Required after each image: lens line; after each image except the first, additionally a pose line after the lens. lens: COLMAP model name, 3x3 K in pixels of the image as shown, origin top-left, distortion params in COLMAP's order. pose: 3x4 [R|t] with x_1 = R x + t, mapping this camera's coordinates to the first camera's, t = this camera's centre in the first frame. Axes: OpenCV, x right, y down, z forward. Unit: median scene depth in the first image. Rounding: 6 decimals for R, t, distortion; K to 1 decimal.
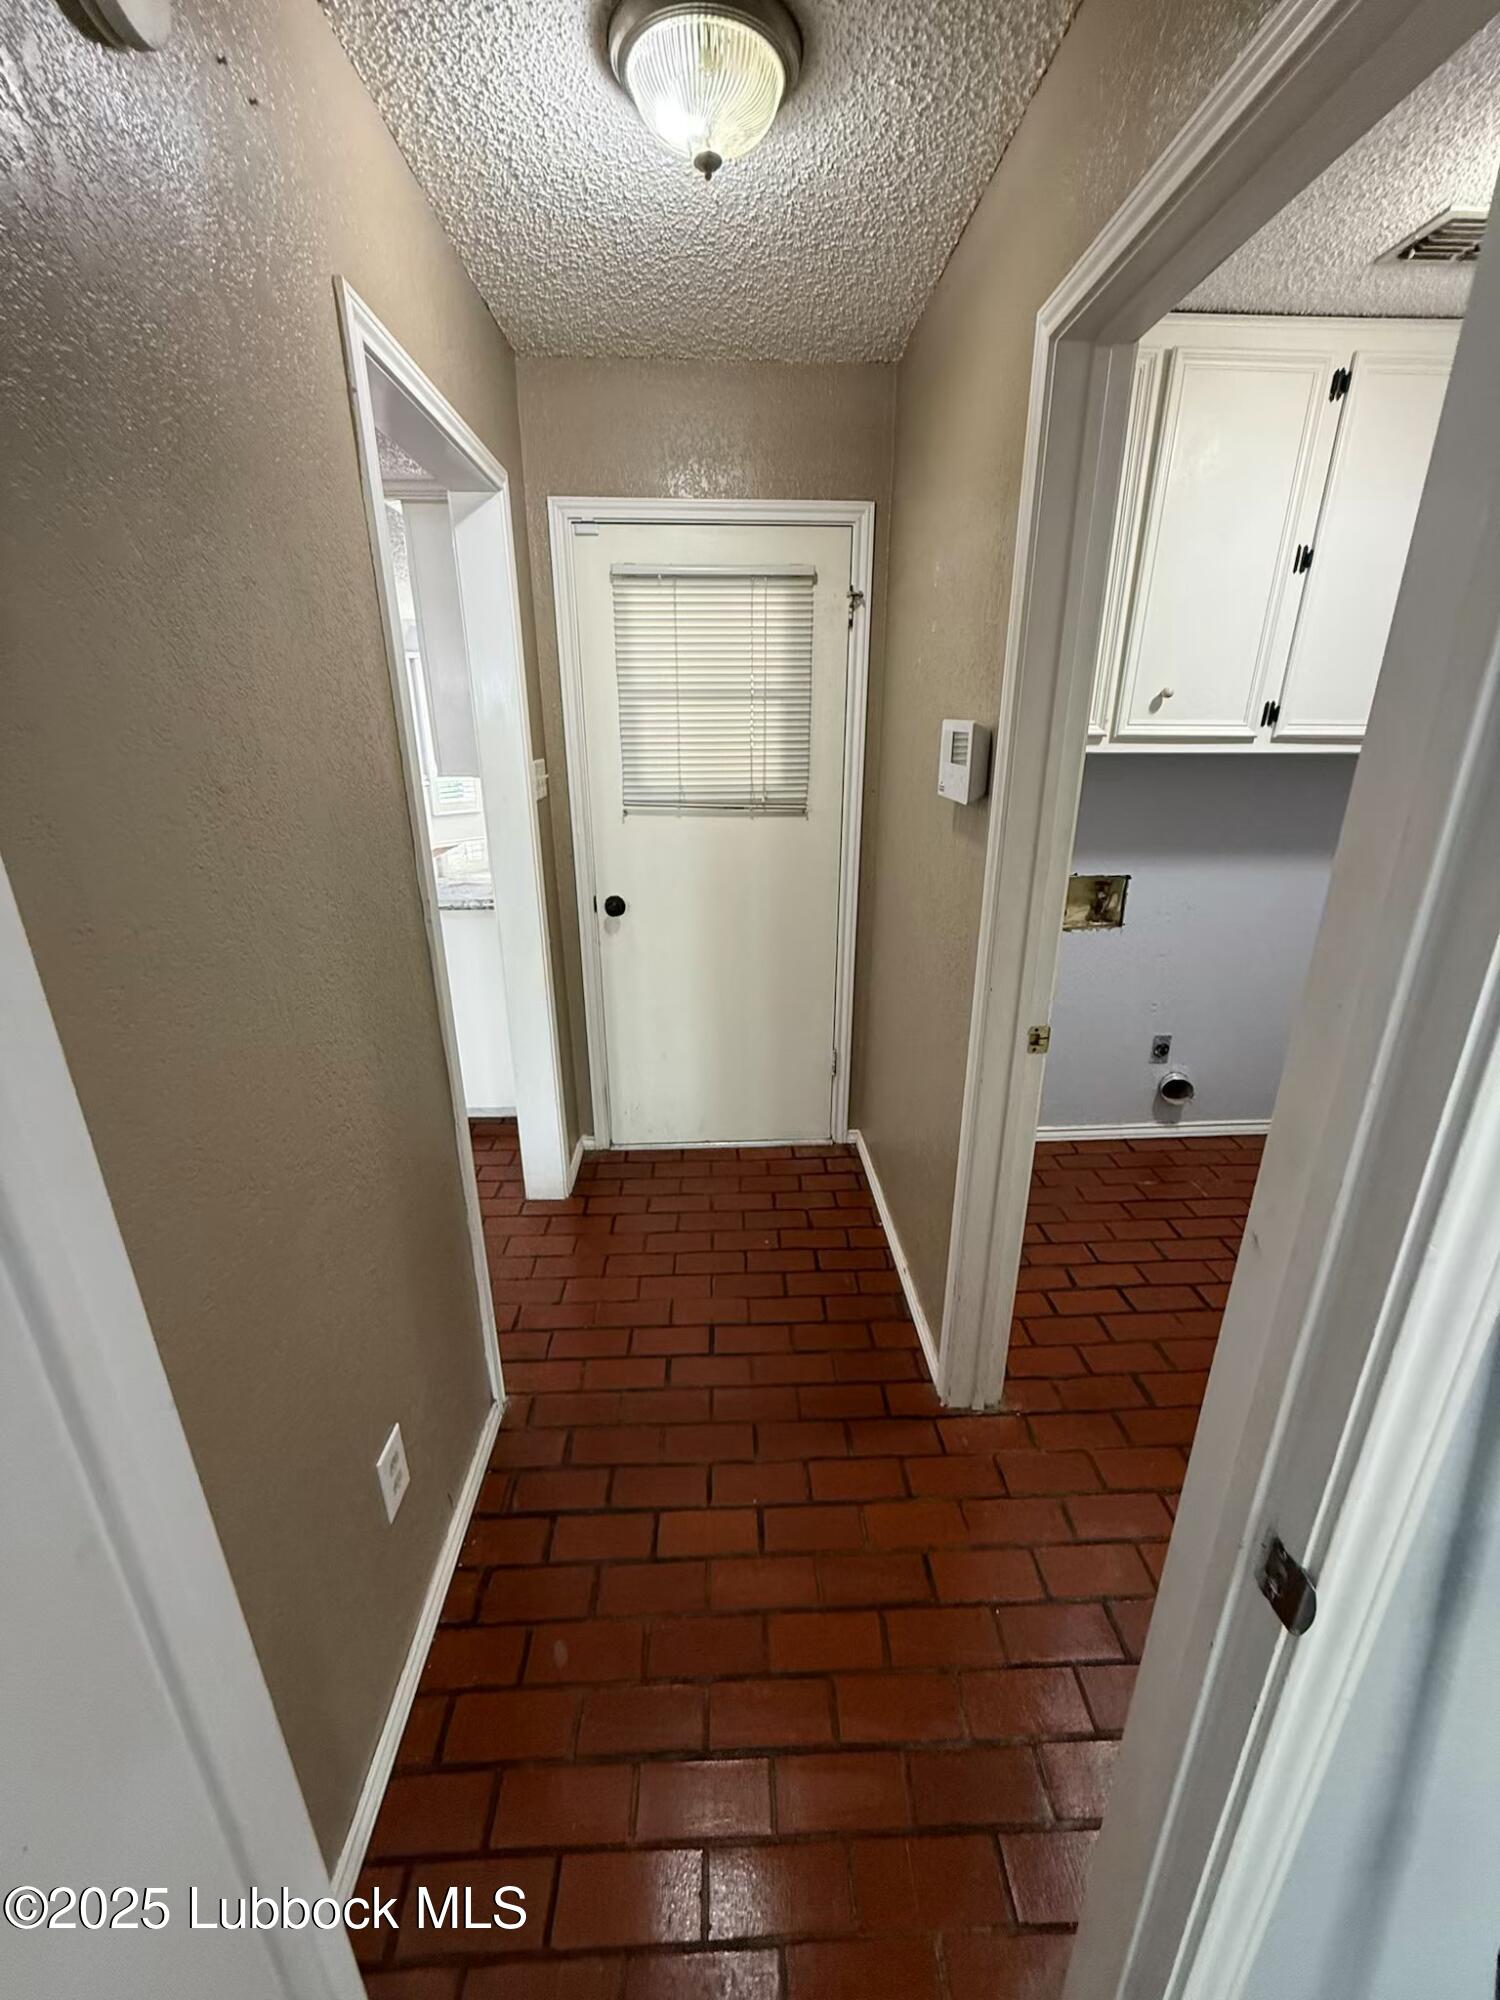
lens RADIAL K [[795.3, 0, 754.4], [0, 795.3, 994.5], [0, 0, 1]] dist [-0.000217, -0.000007]
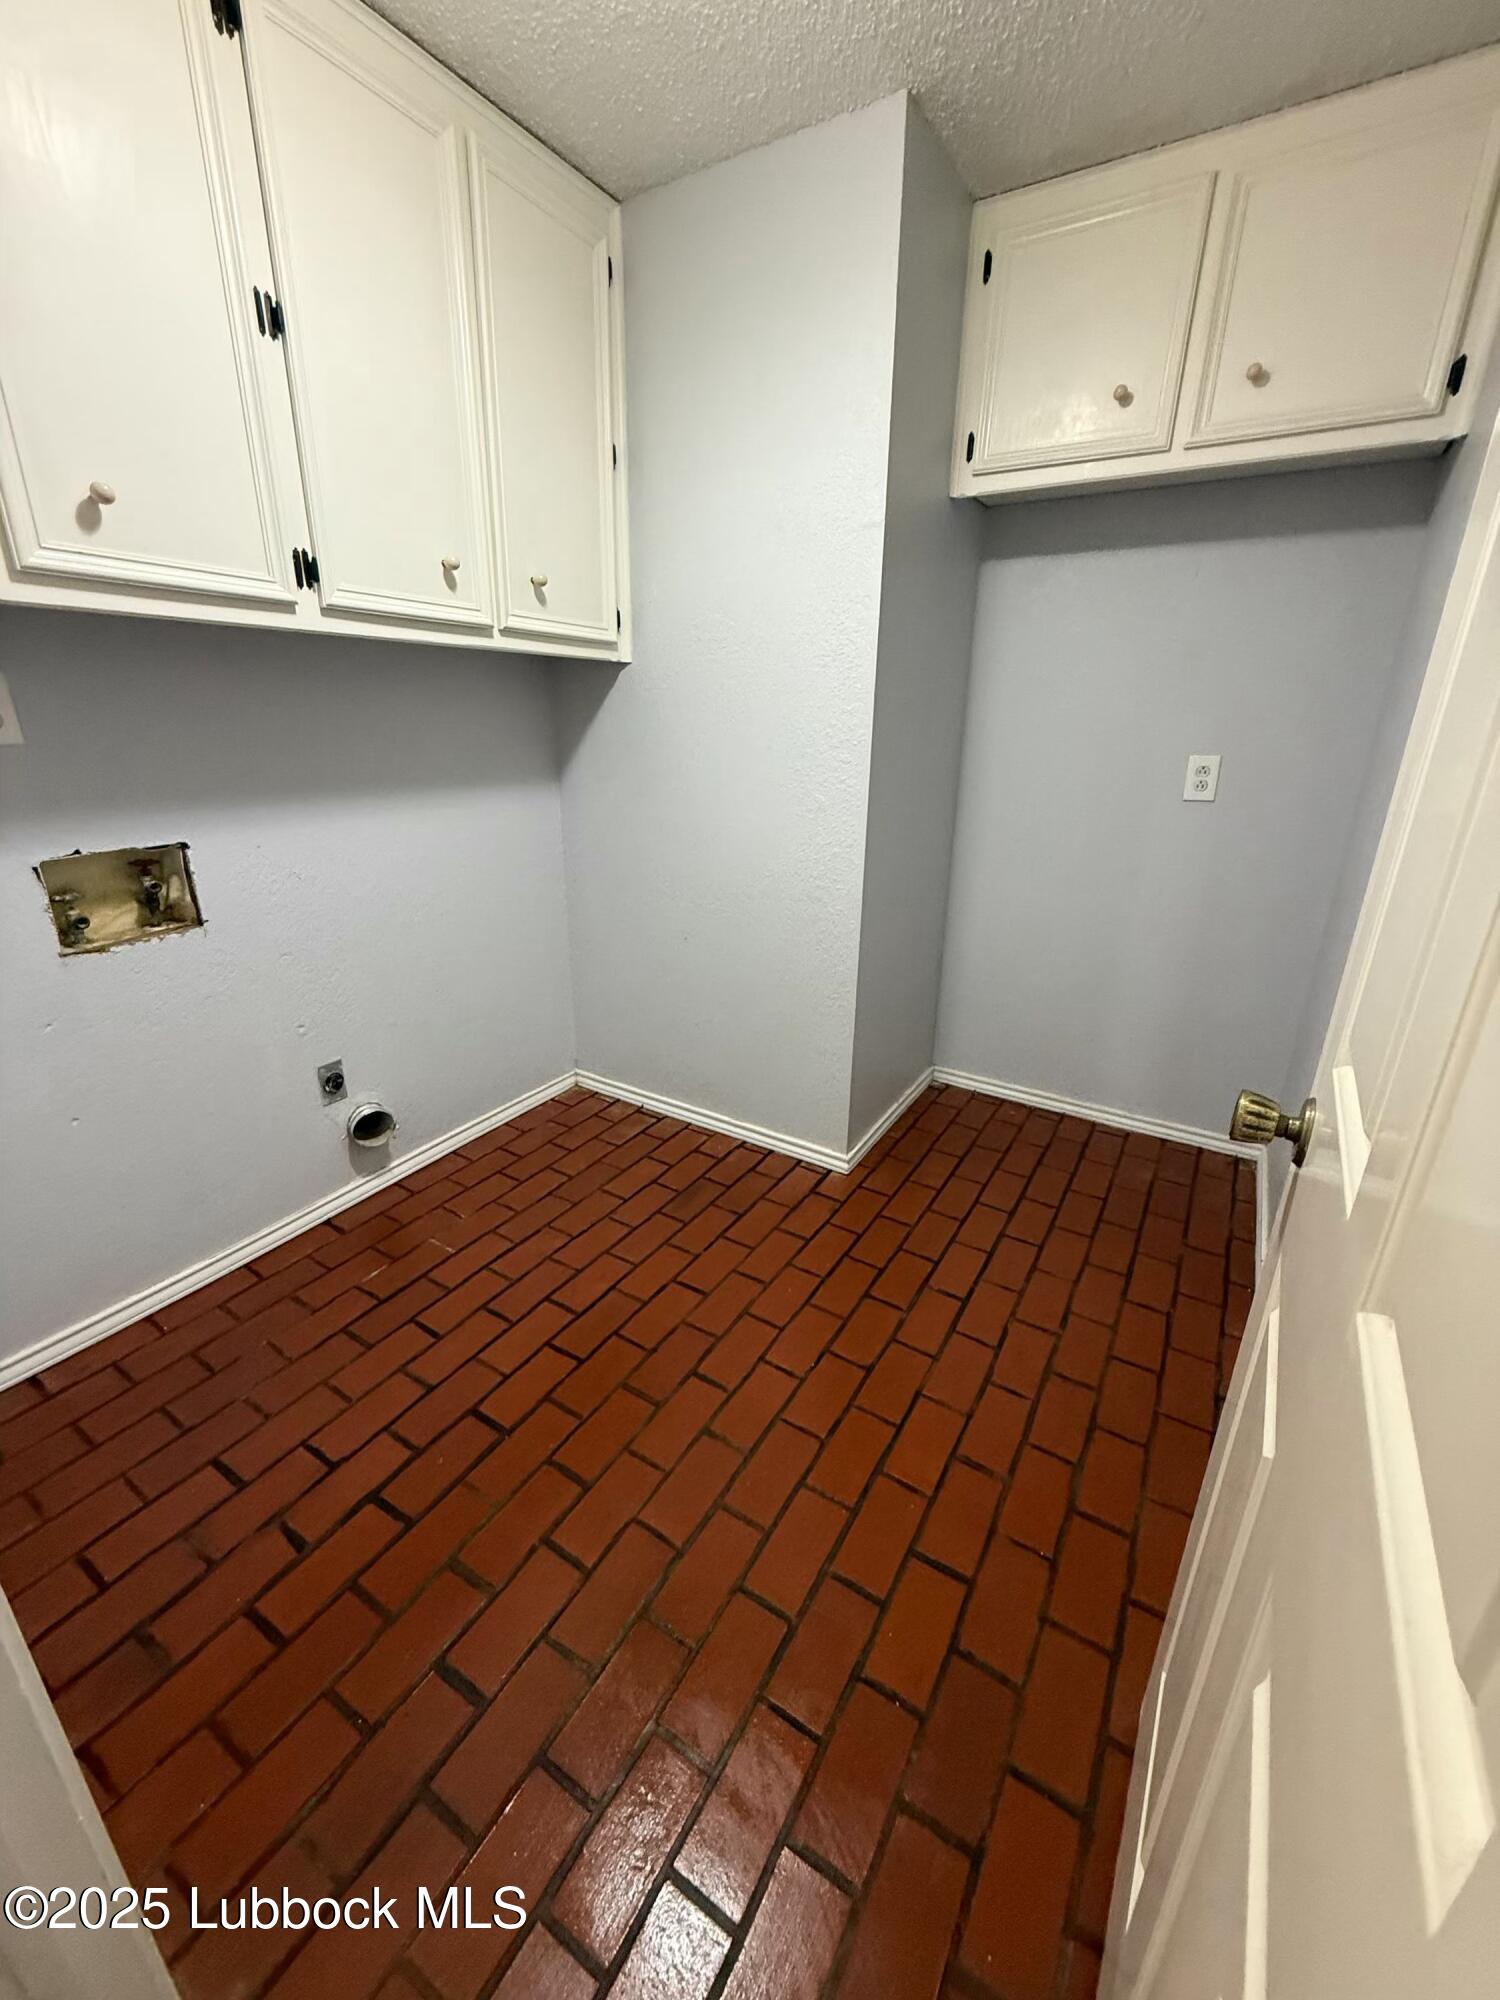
lens RADIAL K [[795.3, 0, 754.4], [0, 795.3, 994.5], [0, 0, 1]] dist [-0.000217, -0.000007]
pose [[0.554316, -0.267087, 0.788288, 0.191679], [0.261804, 0.954990, 0.139471, -0.006301], [-0.790059, 0.129066, 0.599291, 0.283290]]
